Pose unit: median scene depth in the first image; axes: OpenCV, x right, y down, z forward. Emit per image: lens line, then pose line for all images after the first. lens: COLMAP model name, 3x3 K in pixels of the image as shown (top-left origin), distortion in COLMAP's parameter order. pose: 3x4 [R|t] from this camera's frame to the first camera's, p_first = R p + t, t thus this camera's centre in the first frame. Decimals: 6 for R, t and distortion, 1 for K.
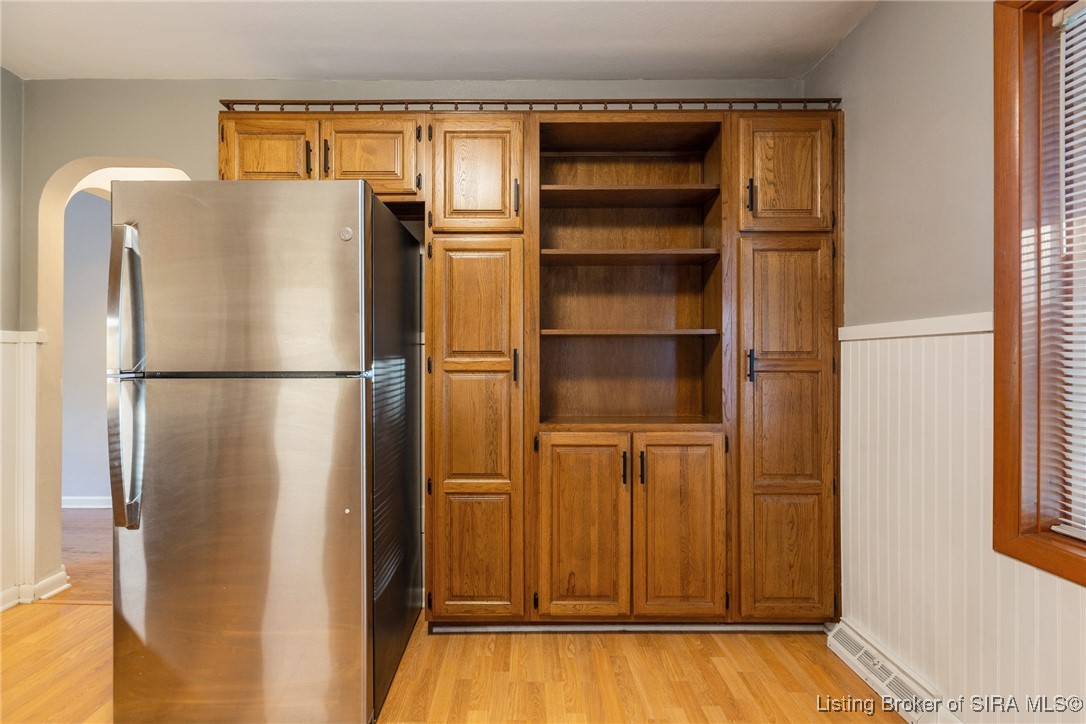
lens RADIAL K [[509.8, 0, 532.5], [0, 509.8, 357.0], [0, 0, 1]] dist [0.004127, 0.000234]
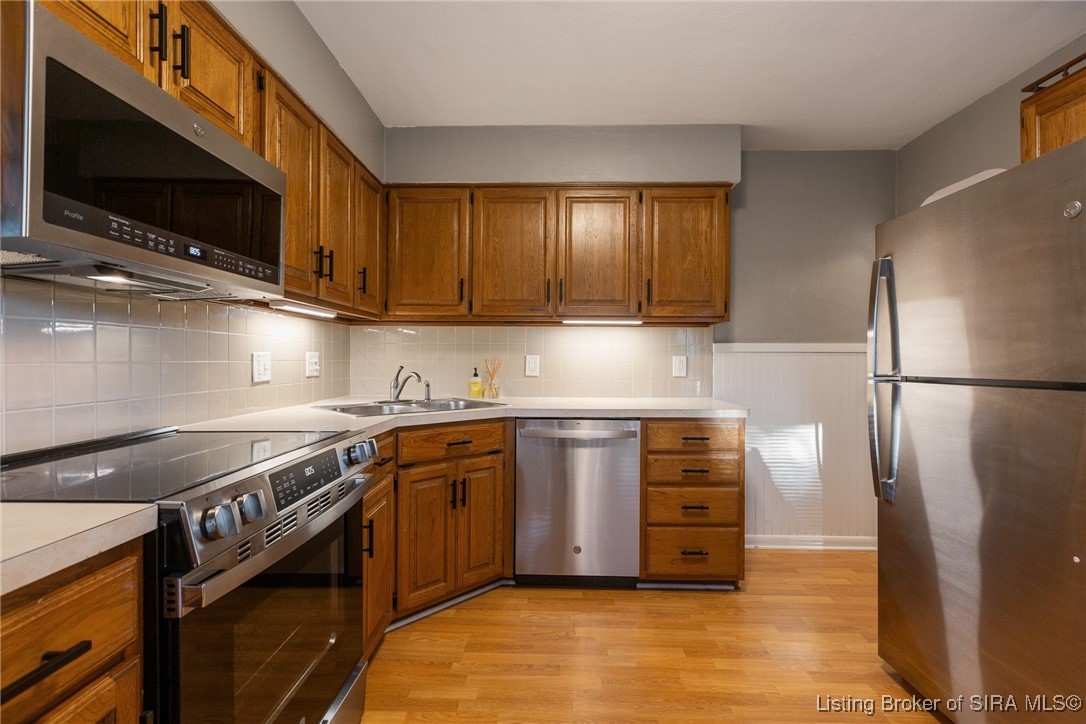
lens RADIAL K [[488.2, 0, 542.1], [0, 488.2, 358.9], [0, 0, 1]] dist [0.007054, -0.001793]
pose [[-0.012180, -0.005996, -0.999908, 0.297671], [-0.001002, 0.999982, -0.005984, -0.002733], [0.999925, 0.000929, -0.012186, 0.133591]]
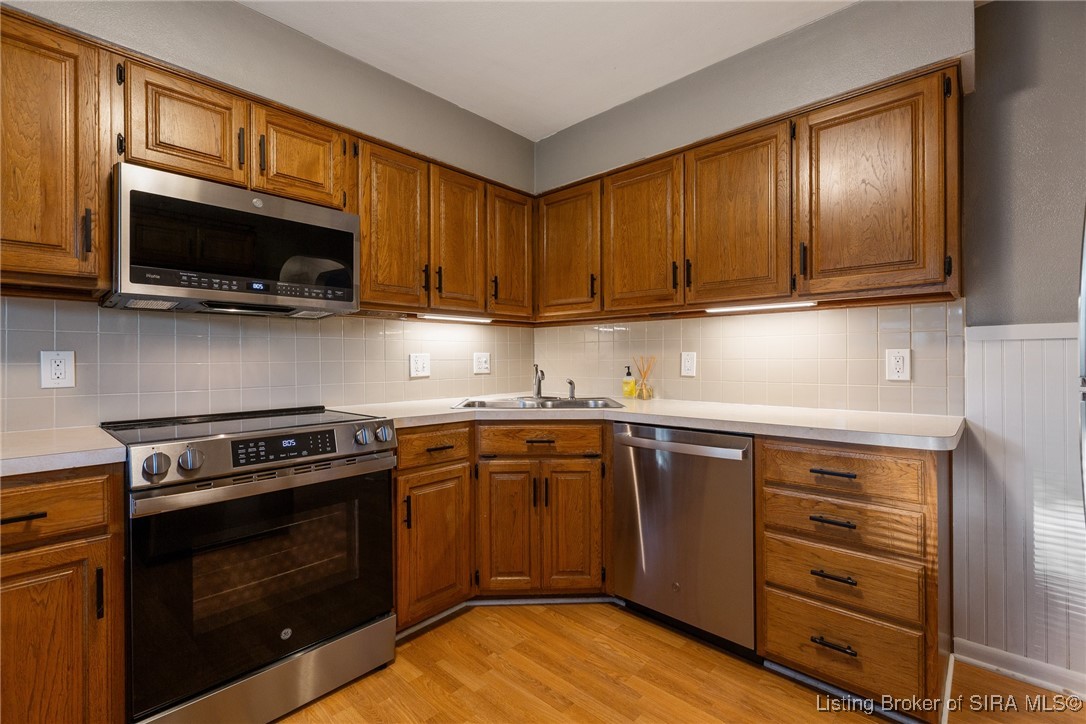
lens RADIAL K [[488.2, 0, 539.2], [0, 488.2, 357.4], [0, 0, 1]] dist [0.007054, -0.001793]
pose [[-0.678285, -0.003731, -0.734789, 0.016978], [0.004538, 0.999947, -0.009266, 0.001870], [0.734785, -0.009619, -0.678232, 0.660070]]
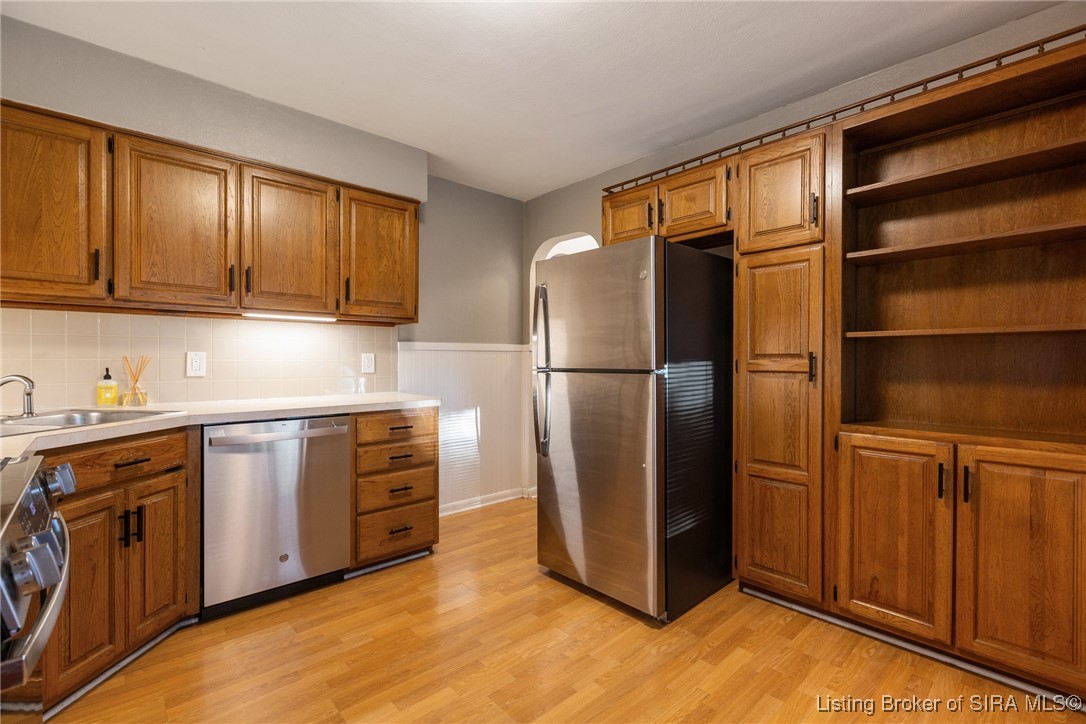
lens RADIAL K [[488.2, 0, 544.6], [0, 488.2, 364.1], [0, 0, 1]] dist [0.007054, -0.001793]
pose [[0.680391, 0.006803, -0.732818, 0.334303], [0.002407, 0.999931, 0.011518, -0.003123], [0.732846, -0.009601, 0.680327, -0.111565]]
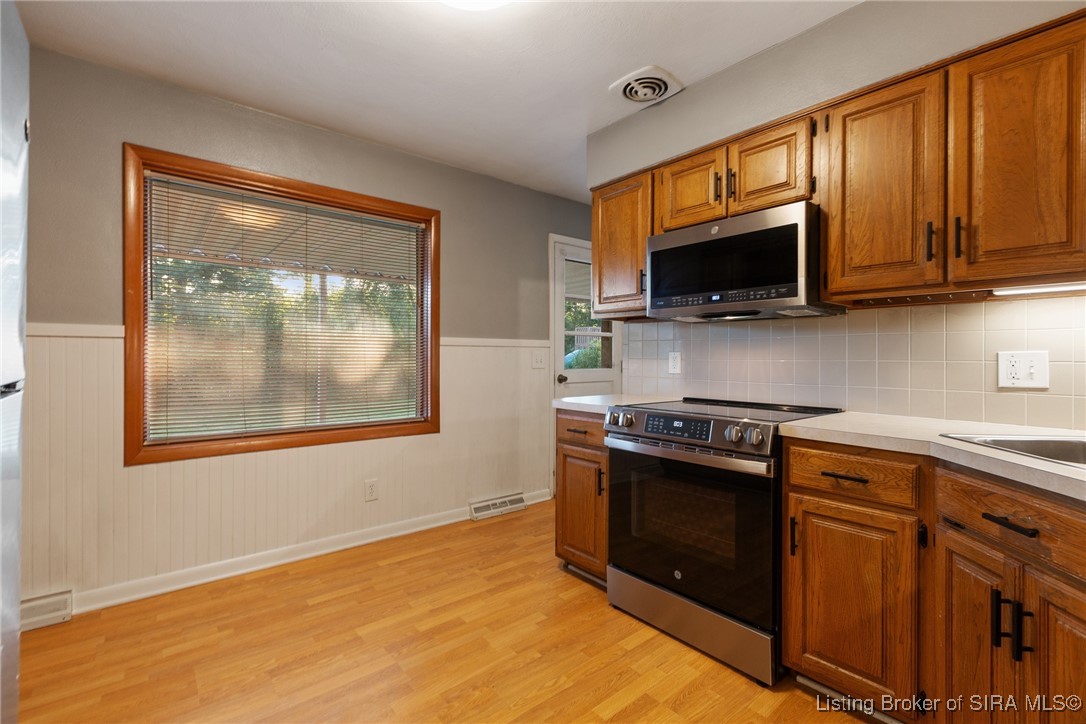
lens RADIAL K [[488.2, 0, 545.5], [0, 488.2, 357.5], [0, 0, 1]] dist [0.007054, -0.001793]
pose [[-0.652039, -0.010182, 0.758117, -0.839860], [-0.012025, 0.999923, 0.003087, -0.003726], [-0.758090, -0.007104, -0.652111, 0.676792]]
